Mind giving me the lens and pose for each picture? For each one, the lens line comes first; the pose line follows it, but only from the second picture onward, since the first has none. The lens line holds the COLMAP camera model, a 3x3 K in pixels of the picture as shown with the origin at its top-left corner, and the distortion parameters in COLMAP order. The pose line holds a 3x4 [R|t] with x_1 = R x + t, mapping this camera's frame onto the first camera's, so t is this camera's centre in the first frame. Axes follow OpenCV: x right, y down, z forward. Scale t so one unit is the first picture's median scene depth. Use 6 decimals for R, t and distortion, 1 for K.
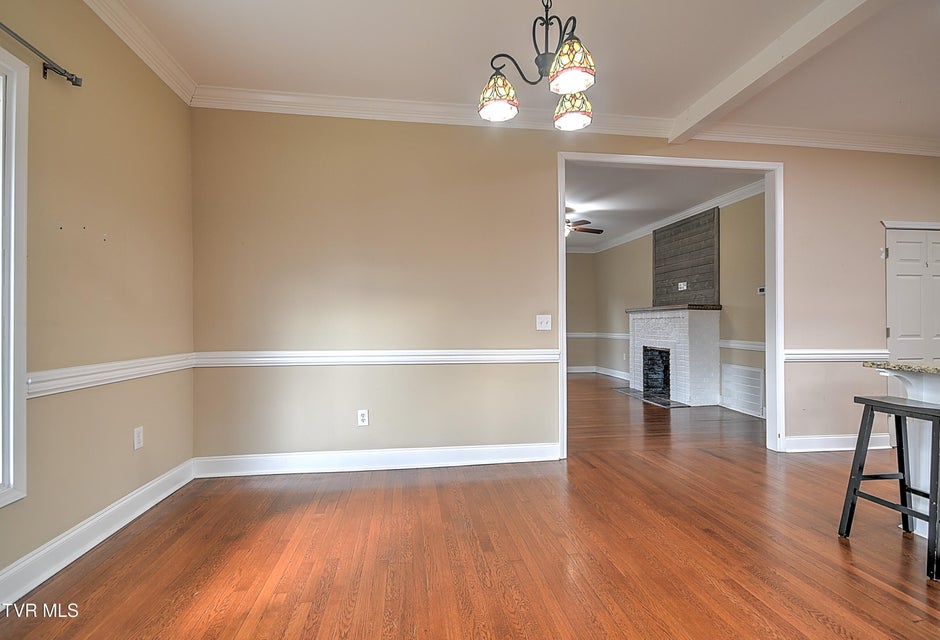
lens RADIAL K [[435.9, 0, 477.6], [0, 435.9, 319.6], [0, 0, 1]] dist [0.001017, -0.000253]
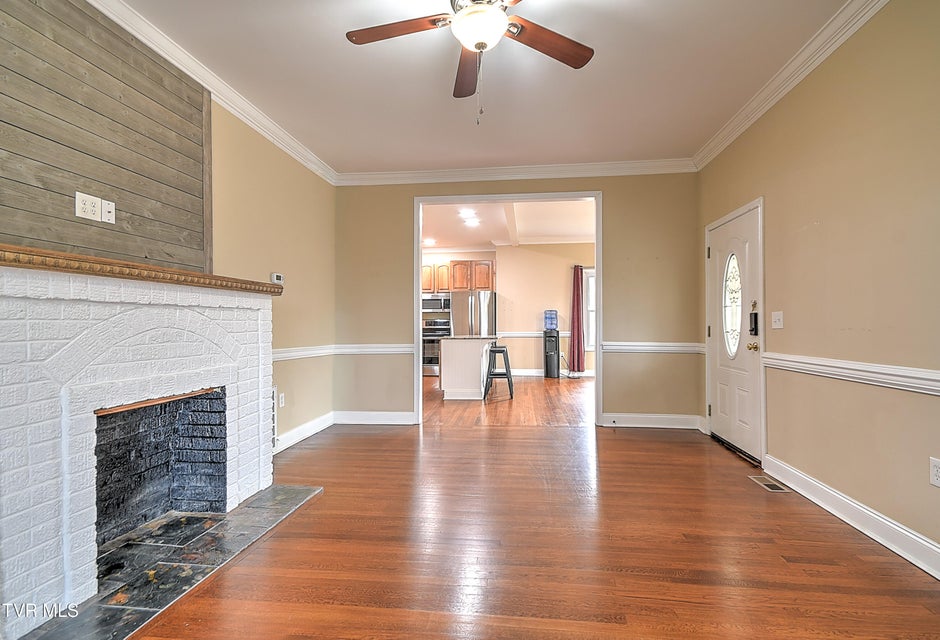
lens RADIAL K [[416.6, 0, 499.4], [0, 416.6, 323.2], [0, 0, 1]] dist [0.006741, -0.007030]
pose [[-0.977039, 0.004987, 0.213002, 0.105604], [0.002601, 0.999931, -0.011481, 0.013818], [-0.213044, -0.010663, -0.976984, 1.231152]]
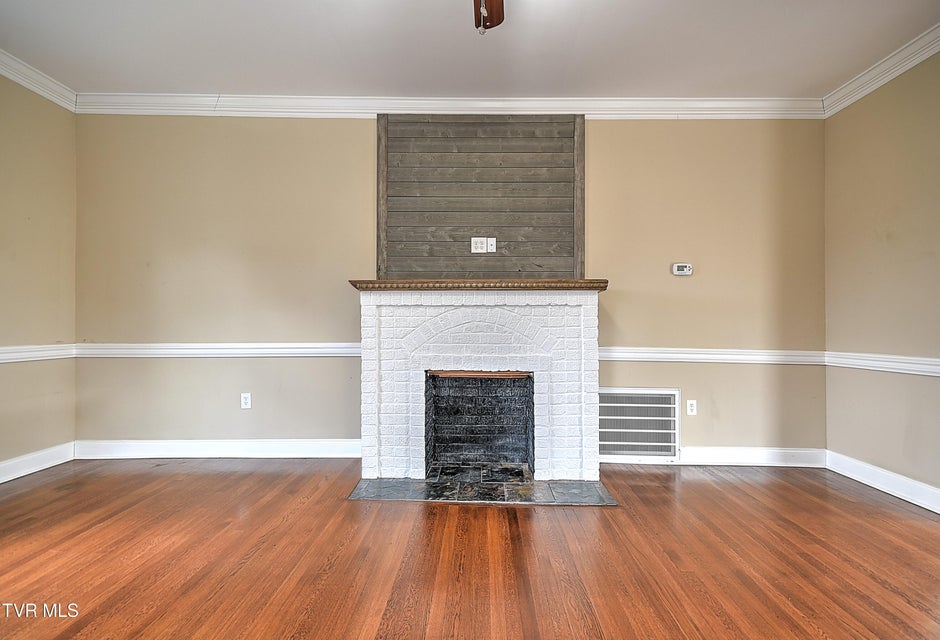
lens RADIAL K [[435.9, 0, 475.9], [0, 435.9, 323.7], [0, 0, 1]] dist [0.001017, -0.000253]
pose [[0.155320, 0.002565, 0.987861, -0.032724], [-0.013662, 0.999907, -0.000448, 0.015184], [-0.987770, -0.013427, 0.155341, 0.921132]]
